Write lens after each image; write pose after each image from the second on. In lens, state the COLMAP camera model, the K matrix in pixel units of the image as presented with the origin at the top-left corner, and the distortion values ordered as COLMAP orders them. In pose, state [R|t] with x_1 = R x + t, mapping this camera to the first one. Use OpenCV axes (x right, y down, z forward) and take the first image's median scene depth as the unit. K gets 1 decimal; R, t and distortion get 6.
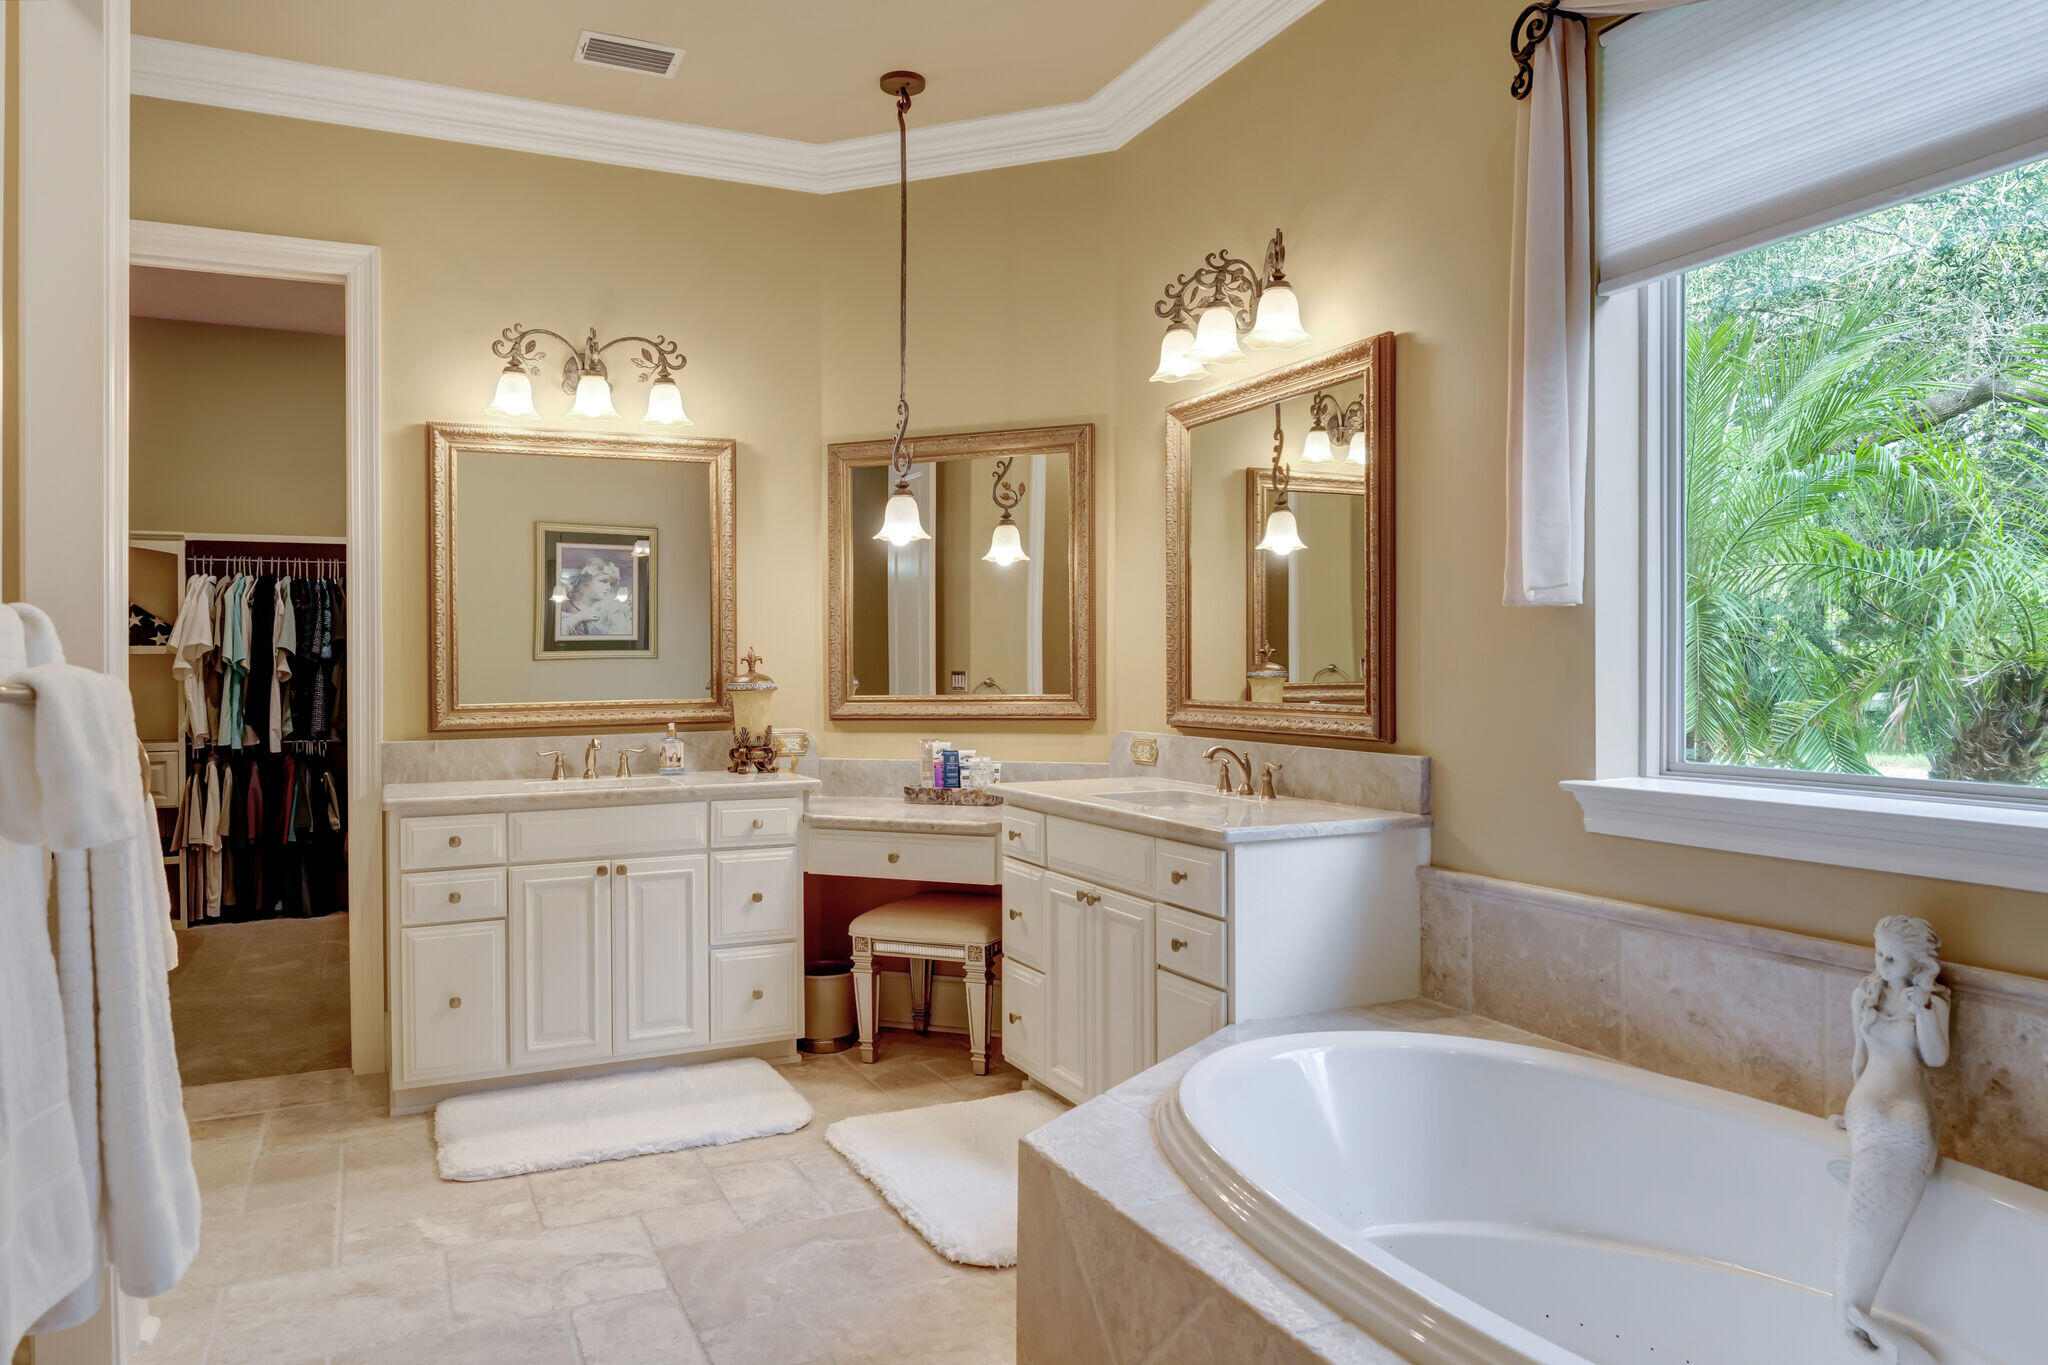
lens RADIAL K [[1391.1, 0, 1032.2], [0, 1391.1, 671.0], [0, 0, 1]] dist [-0.006628, 0.004931]
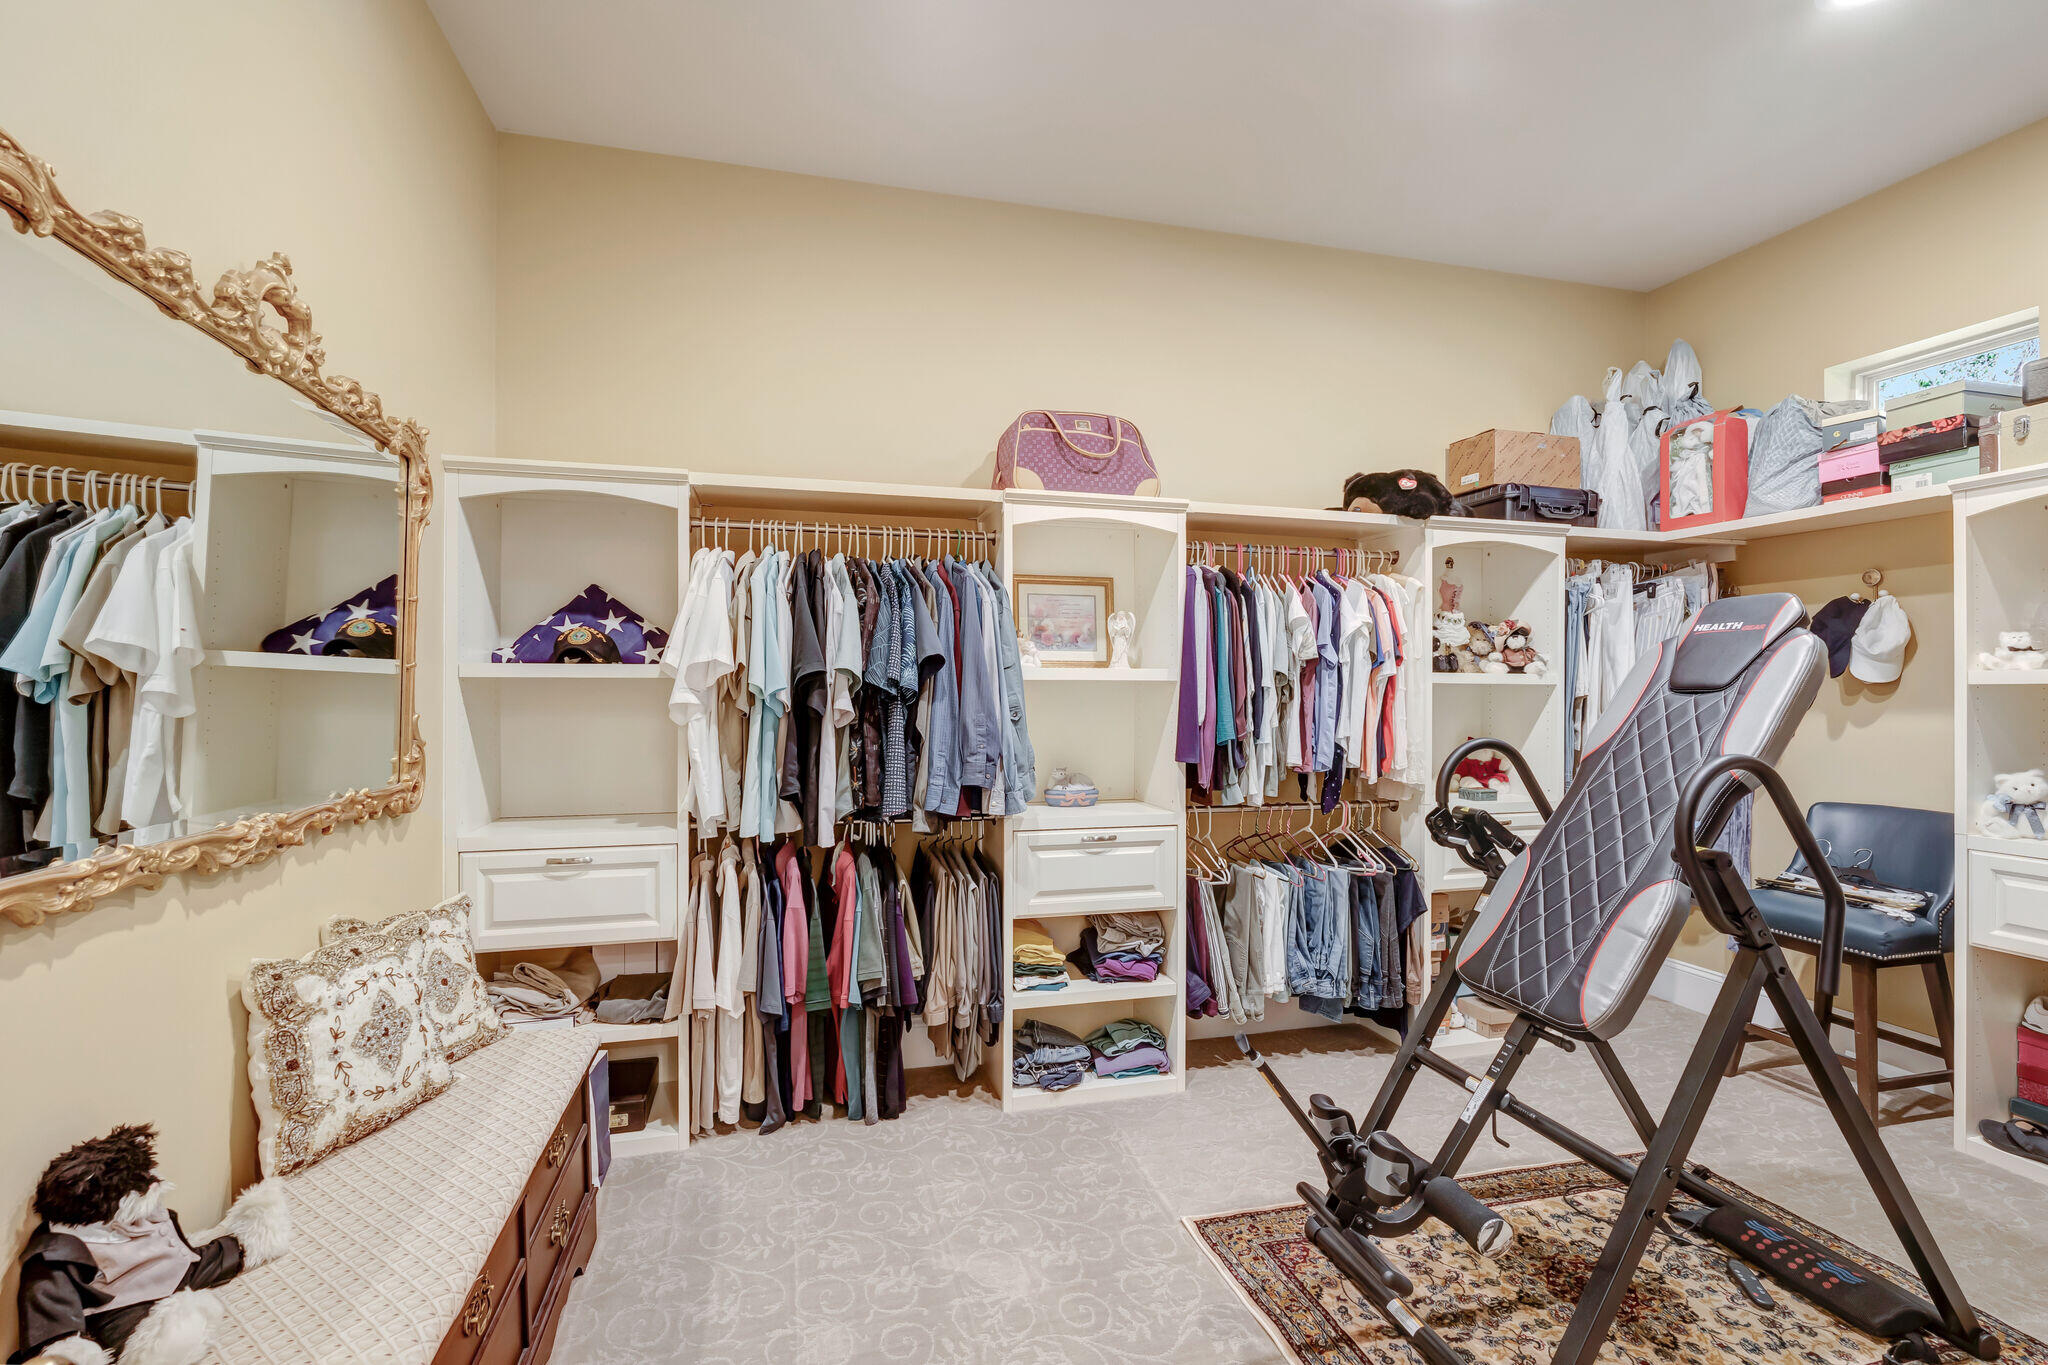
lens RADIAL K [[921.4, 0, 1013.8], [0, 921.4, 698.1], [0, 0, 1]] dist [-0.001425, 0.000271]
pose [[0.980818, 0.011157, -0.194609, -0.394262], [-0.009628, 0.999915, 0.008797, -0.008596], [0.194690, -0.006755, 0.980842, 0.636645]]
